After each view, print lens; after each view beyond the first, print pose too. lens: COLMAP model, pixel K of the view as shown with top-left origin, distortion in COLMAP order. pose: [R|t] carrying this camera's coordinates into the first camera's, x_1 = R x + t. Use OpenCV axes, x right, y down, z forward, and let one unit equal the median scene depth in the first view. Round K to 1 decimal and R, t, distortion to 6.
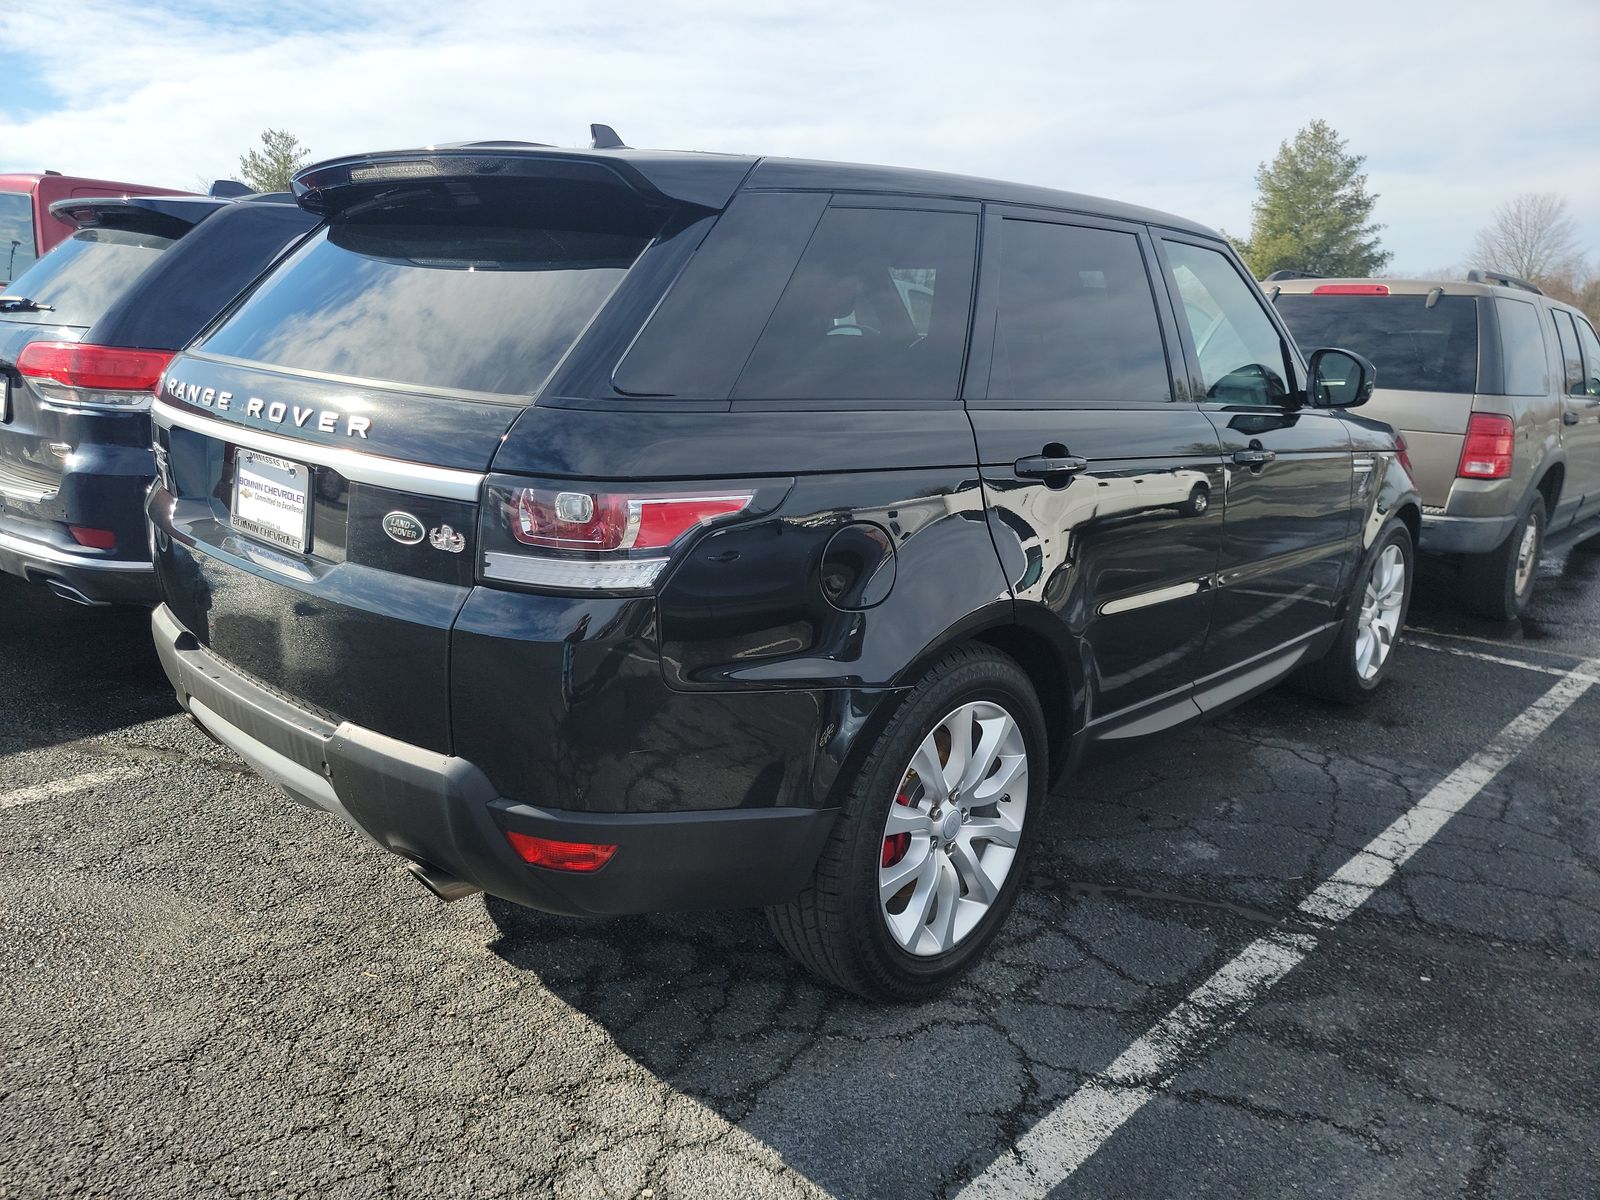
lens RADIAL K [[1127.4, 0, 820.7], [0, 1127.4, 588.4], [0, 0, 1]] dist [0.059623, -0.052914]
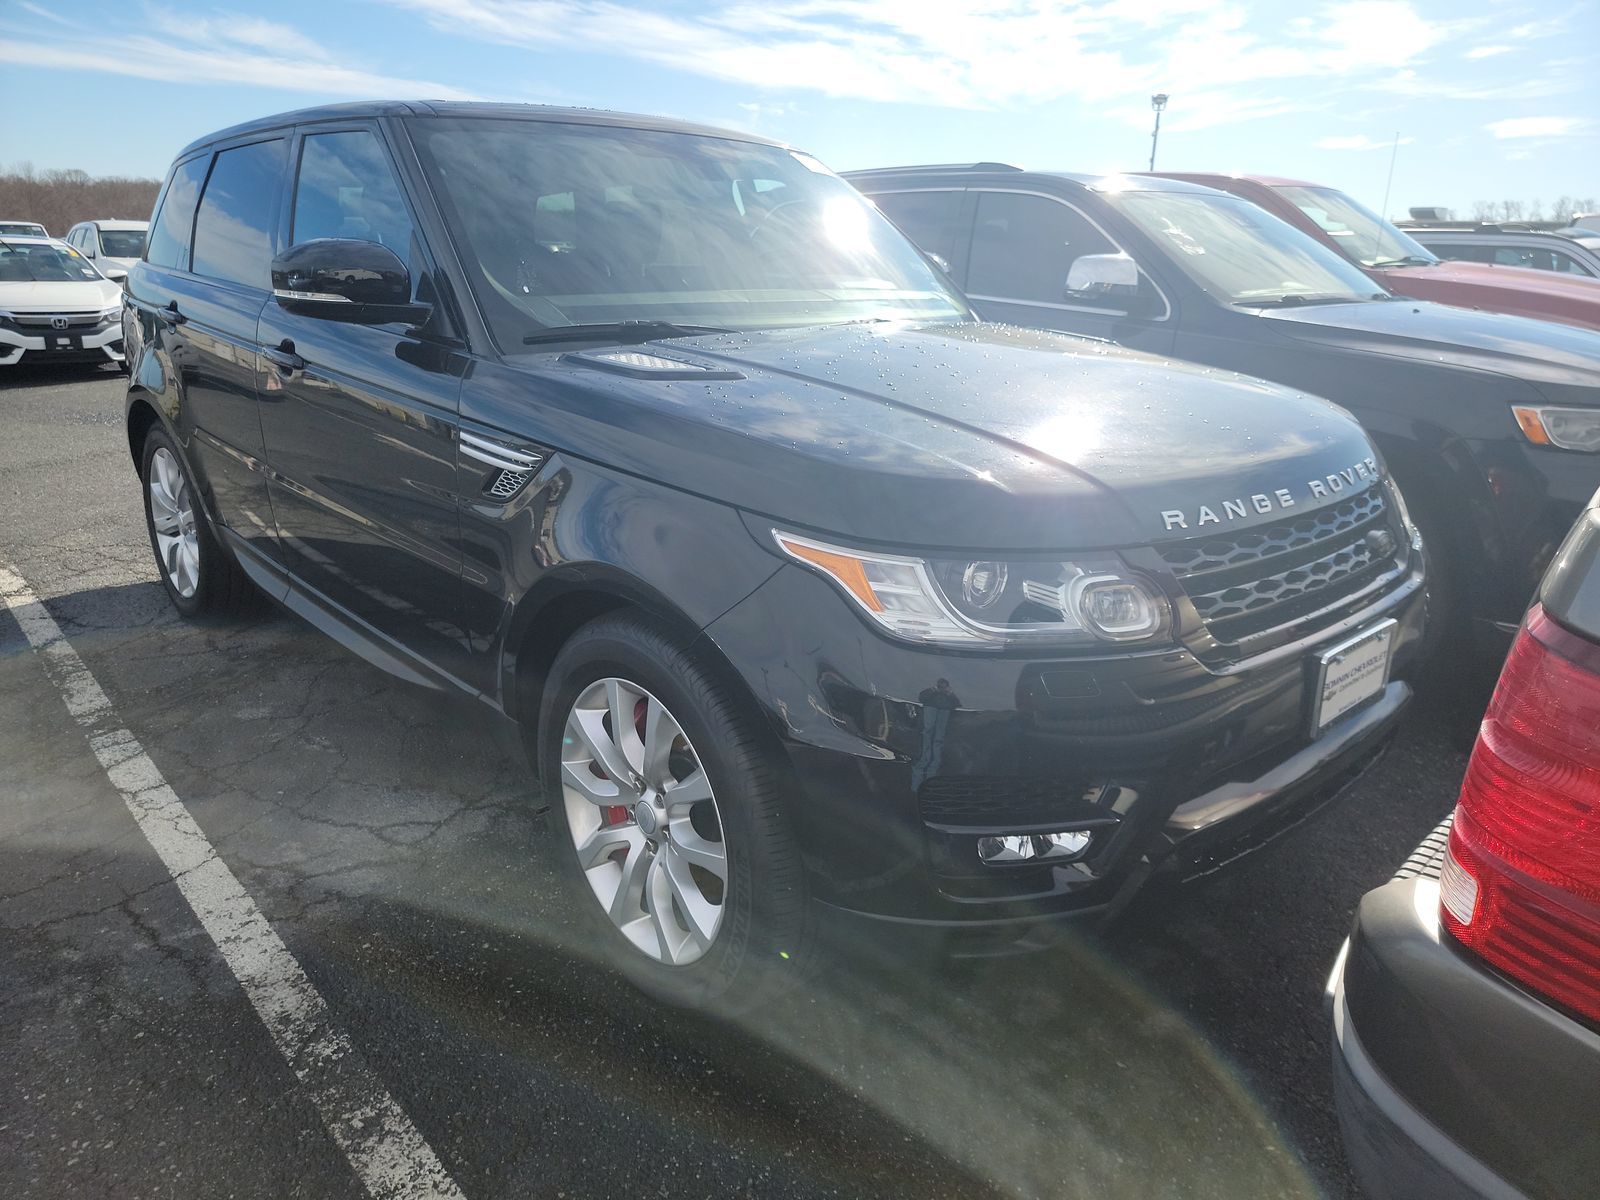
lens RADIAL K [[1127.4, 0, 814.7], [0, 1127.4, 591.9], [0, 0, 1]] dist [0.059623, -0.052914]
pose [[-0.090360, 0.246172, -0.965005, 1.695043], [-0.262947, 0.928688, 0.261530, -0.389311], [0.960570, 0.277377, -0.019186, 1.954135]]
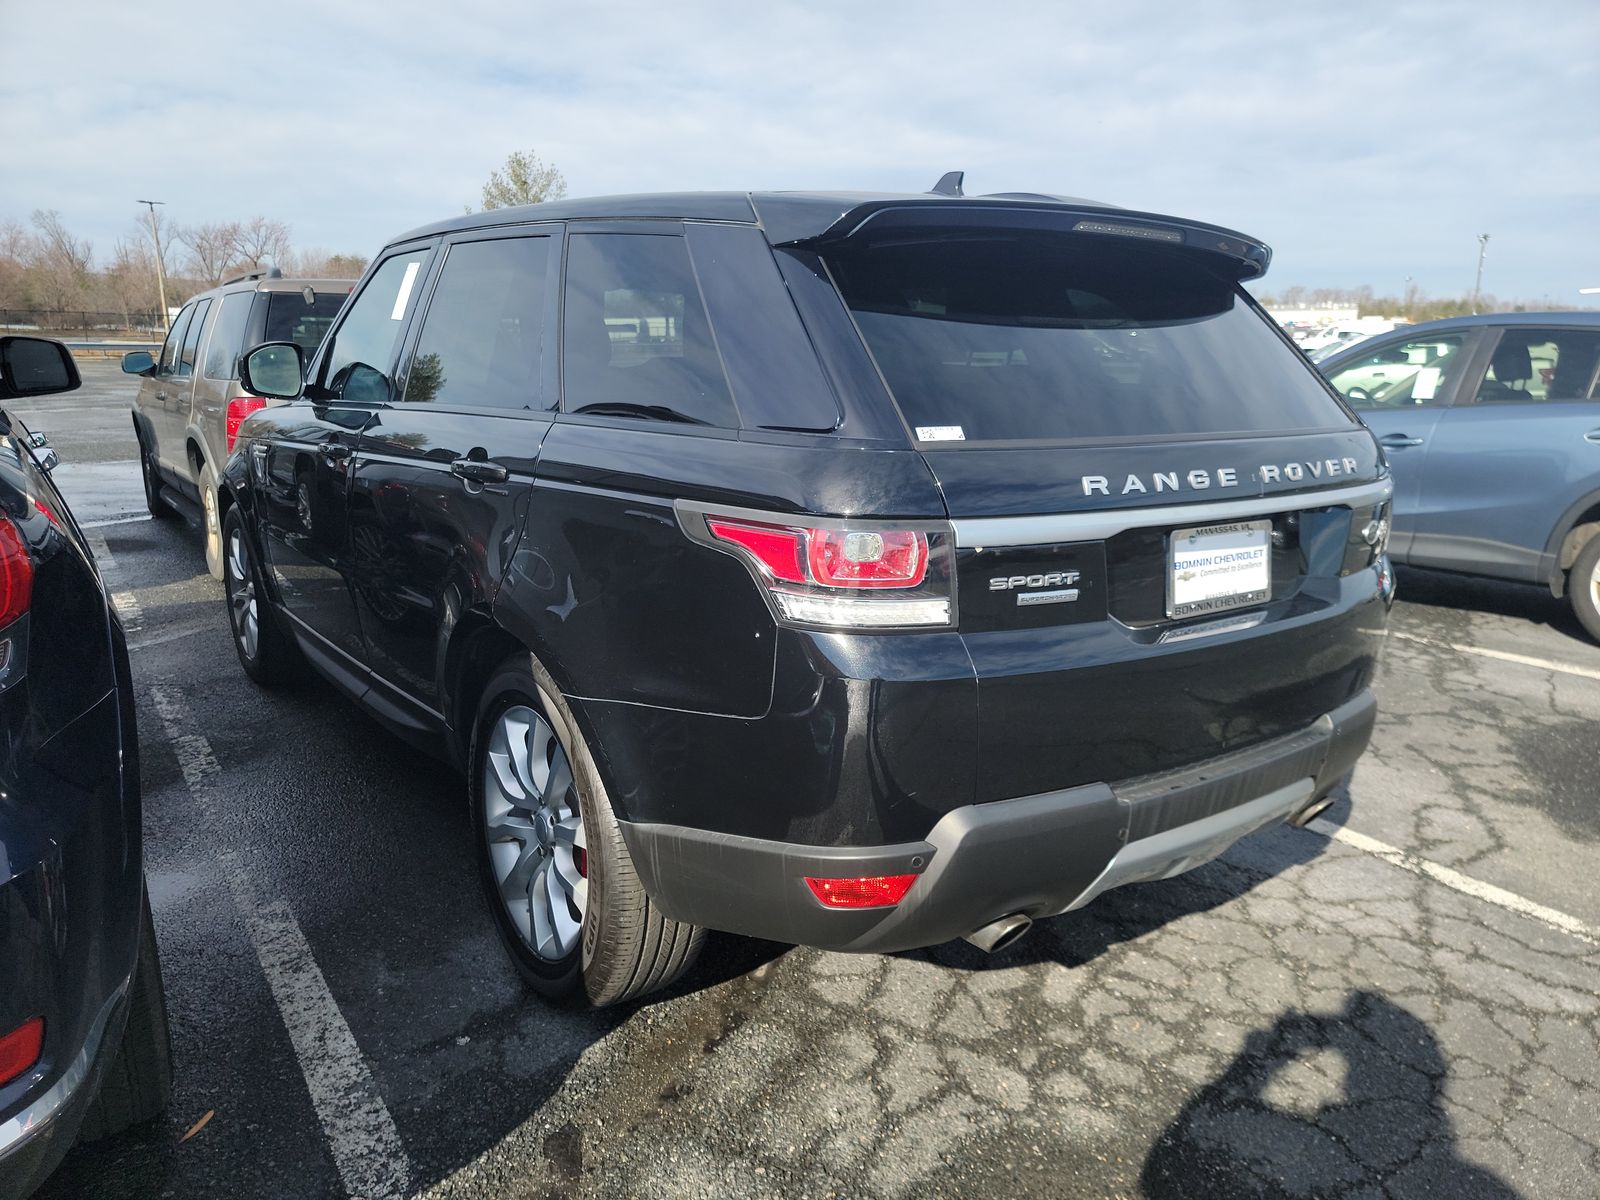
lens RADIAL K [[1127.4, 0, 797.4], [0, 1127.4, 596.8], [0, 0, 1]] dist [0.059623, -0.052914]
pose [[0.193240, -0.252465, 0.948114, -1.319936], [0.218539, 0.953127, 0.209258, -0.301595], [-0.956503, 0.166763, 0.239356, 0.989427]]
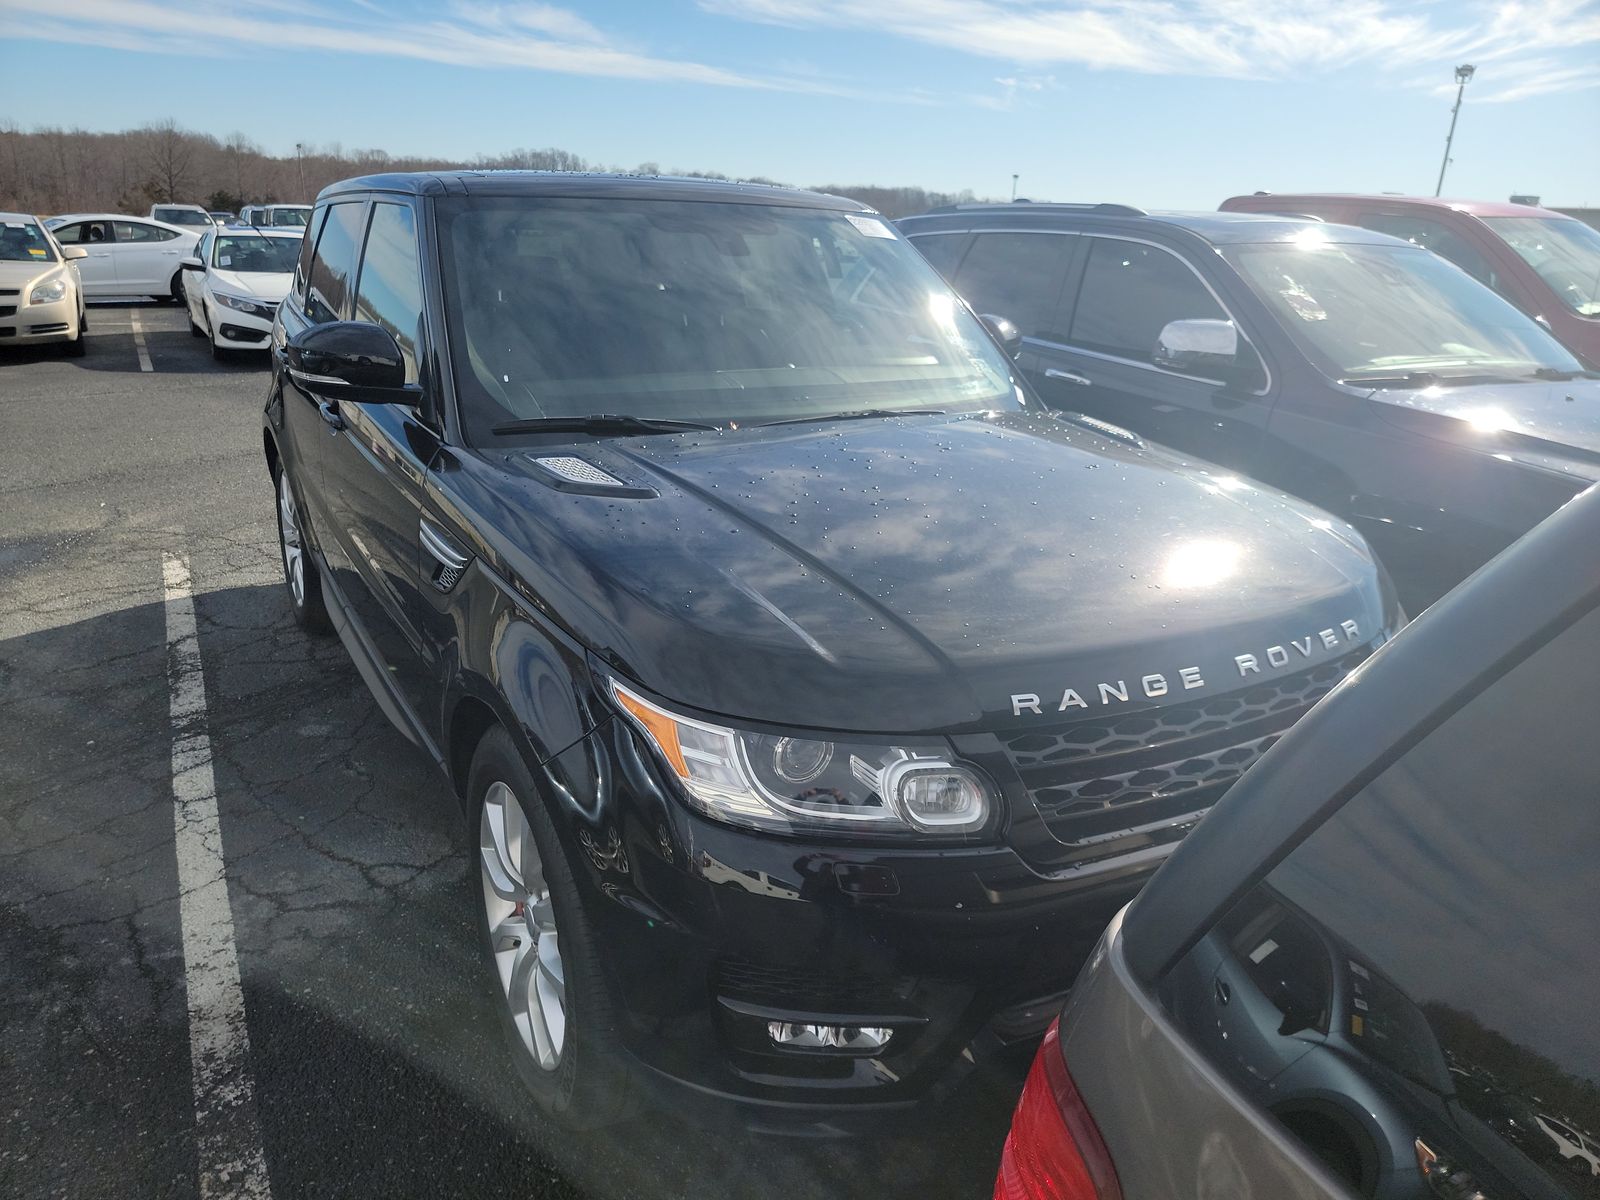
lens RADIAL K [[1127.4, 0, 793.3], [0, 1127.4, 614.4], [0, 0, 1]] dist [0.059623, -0.052914]
pose [[-0.308231, 0.262563, -0.914360, 1.599998], [-0.274369, 0.895779, 0.349717, -0.553657], [0.910887, 0.358665, -0.204068, 2.147651]]
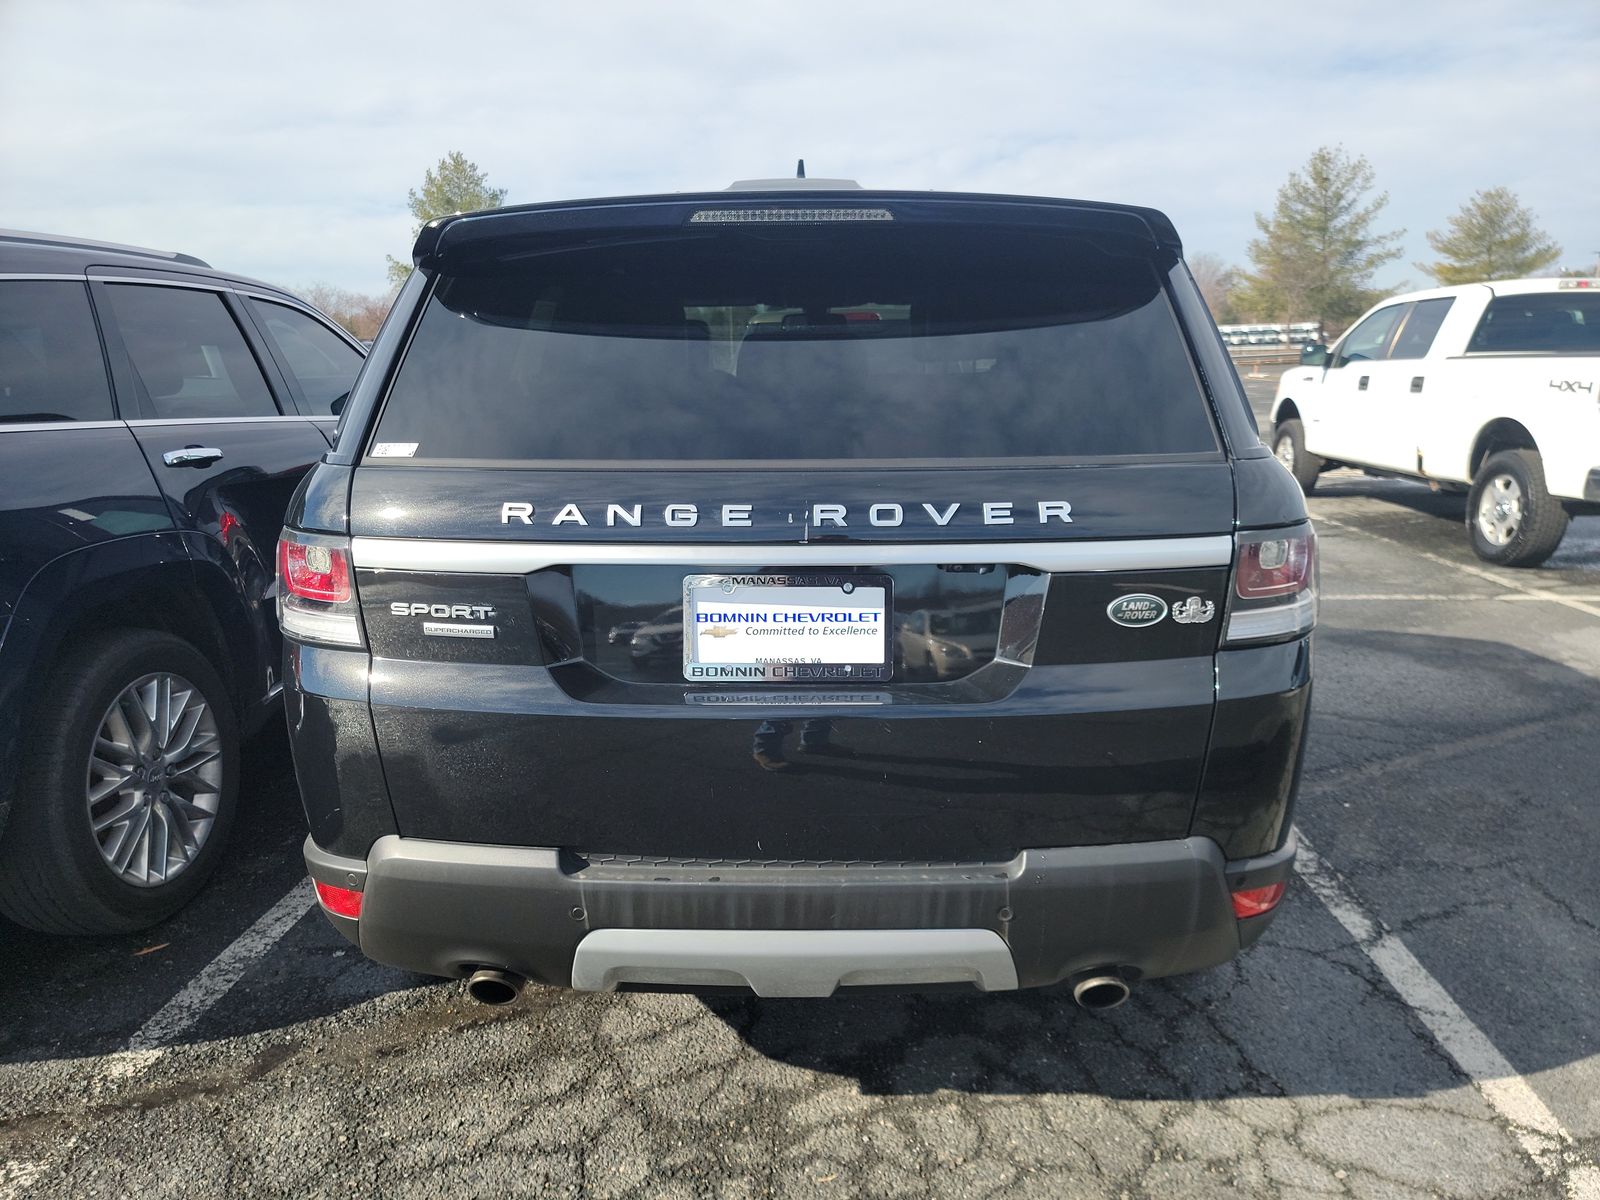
lens RADIAL K [[1127.4, 0, 809.9], [0, 1127.4, 605.8], [0, 0, 1]] dist [0.059623, -0.052914]
pose [[0.753146, -0.194266, 0.628516, -0.849295], [0.197916, 0.978052, 0.065141, -0.125670], [-0.627376, 0.075333, 0.775064, 0.337064]]
